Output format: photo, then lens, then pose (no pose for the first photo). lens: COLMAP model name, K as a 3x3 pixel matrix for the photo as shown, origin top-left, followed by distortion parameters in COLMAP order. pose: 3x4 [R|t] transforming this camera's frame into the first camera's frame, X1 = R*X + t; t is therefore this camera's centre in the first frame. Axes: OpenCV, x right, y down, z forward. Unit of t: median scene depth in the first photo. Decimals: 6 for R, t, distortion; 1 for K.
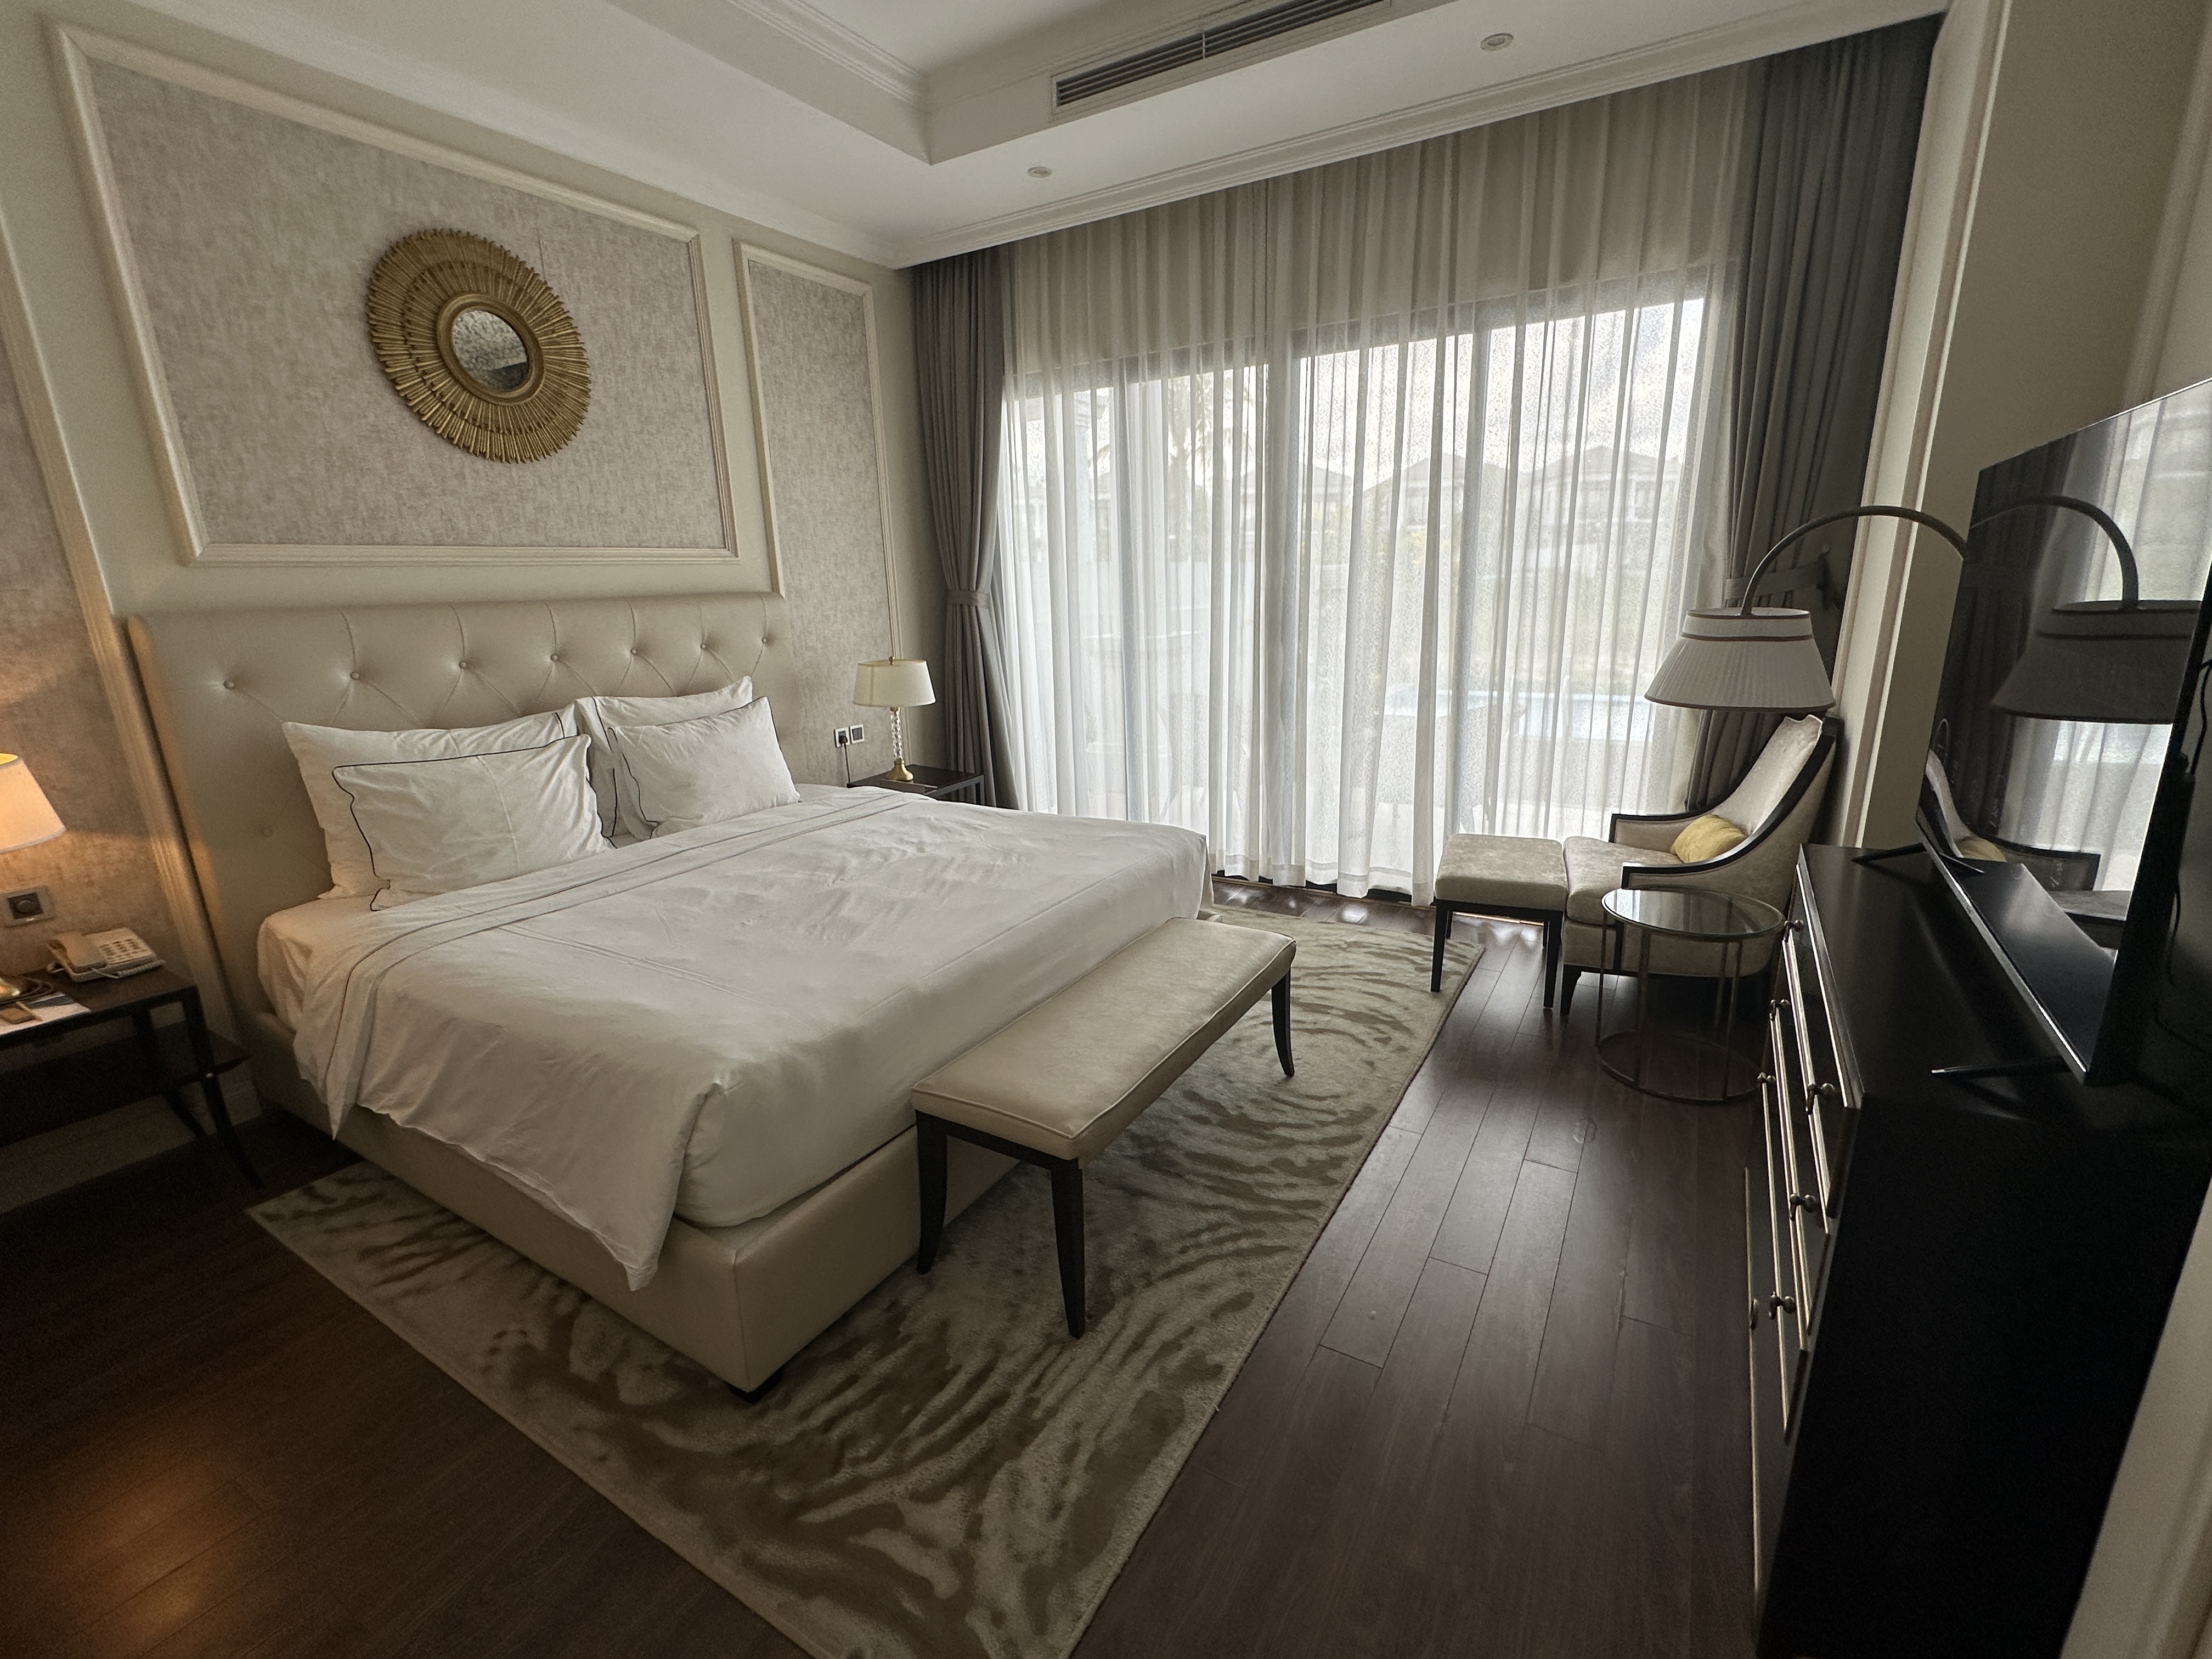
lens RADIAL K [[958.3, 0, 1106.0], [0, 958.3, 829.5], [0, 0, 1]] dist [-0.004018, 0.000775]
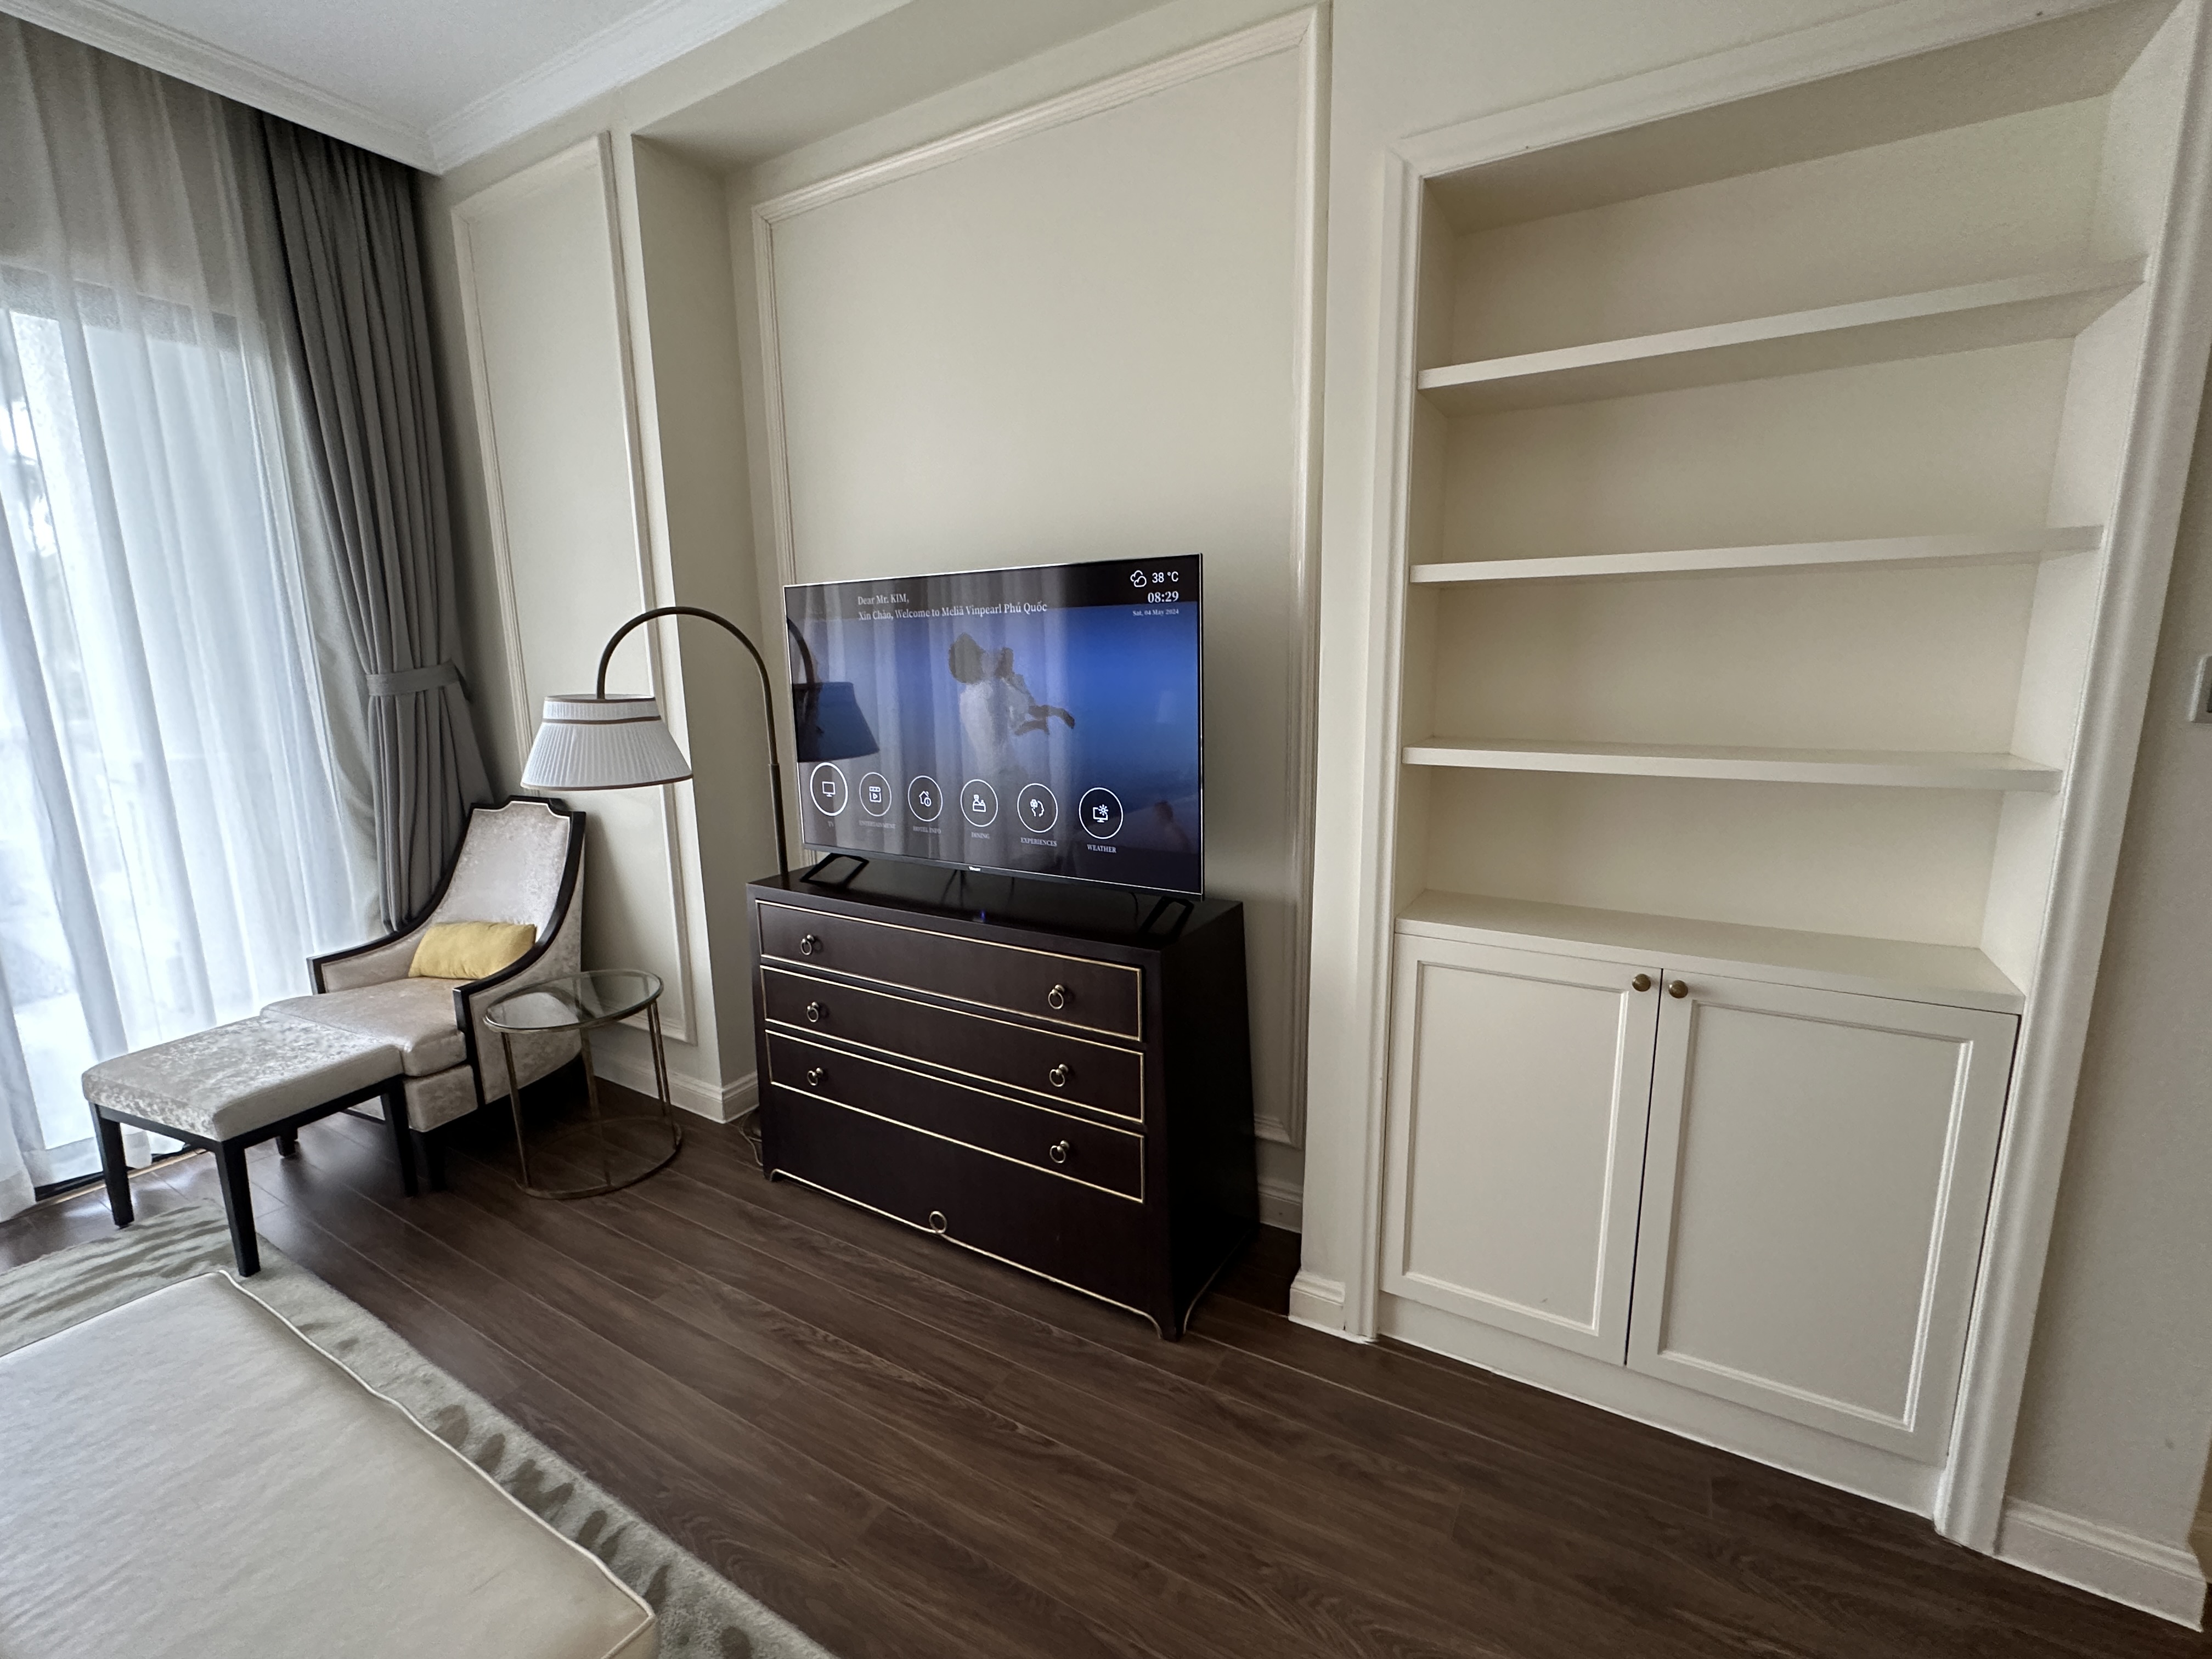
lens RADIAL K [[958.3, 0, 1106.0], [0, 958.3, 829.5], [0, 0, 1]] dist [-0.004018, 0.000775]
pose [[-0.004041, -0.154321, 0.988012, -0.258751], [0.262722, 0.953148, 0.149950, -0.067908], [-0.964863, 0.260179, 0.036692, 0.303724]]
